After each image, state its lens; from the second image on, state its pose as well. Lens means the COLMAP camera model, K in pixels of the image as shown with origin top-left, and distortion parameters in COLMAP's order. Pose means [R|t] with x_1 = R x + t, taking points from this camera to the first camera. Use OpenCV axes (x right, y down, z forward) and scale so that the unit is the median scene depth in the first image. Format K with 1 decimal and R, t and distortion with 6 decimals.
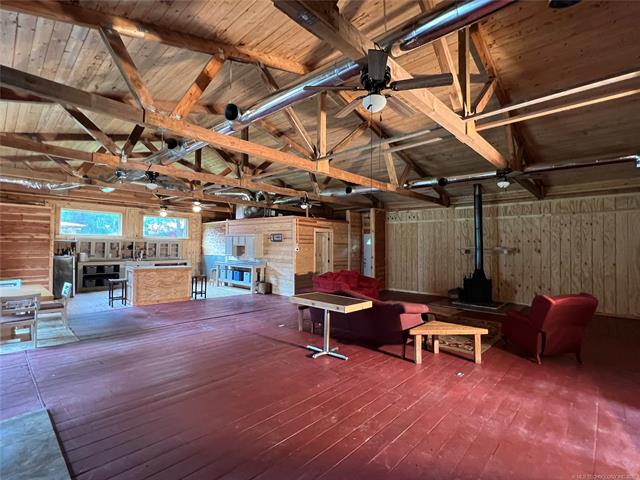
lens RADIAL K [[309.8, 0, 319.5], [0, 309.8, 239.1], [0, 0, 1]] dist [0.001871, 0.000136]
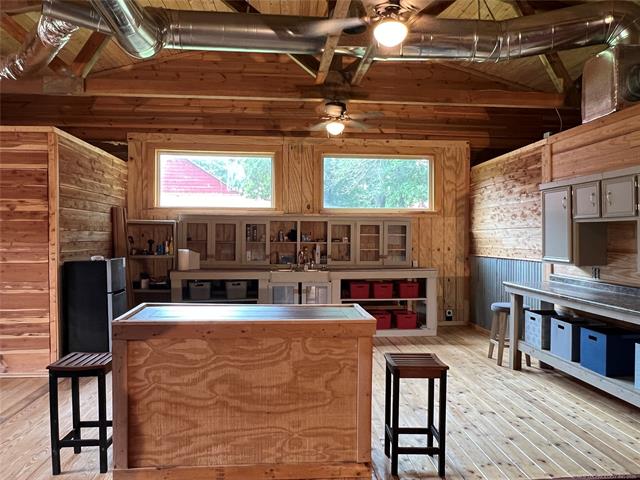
lens RADIAL K [[481.2, 0, 320.7], [0, 481.2, 242.3], [0, 0, 1]] dist [0.000489, -0.013945]
pose [[0.748228, -0.004328, -0.663427, -0.179001], [0.025295, 0.999438, 0.022008, 0.023478], [0.662959, -0.033248, 0.747917, 0.588489]]
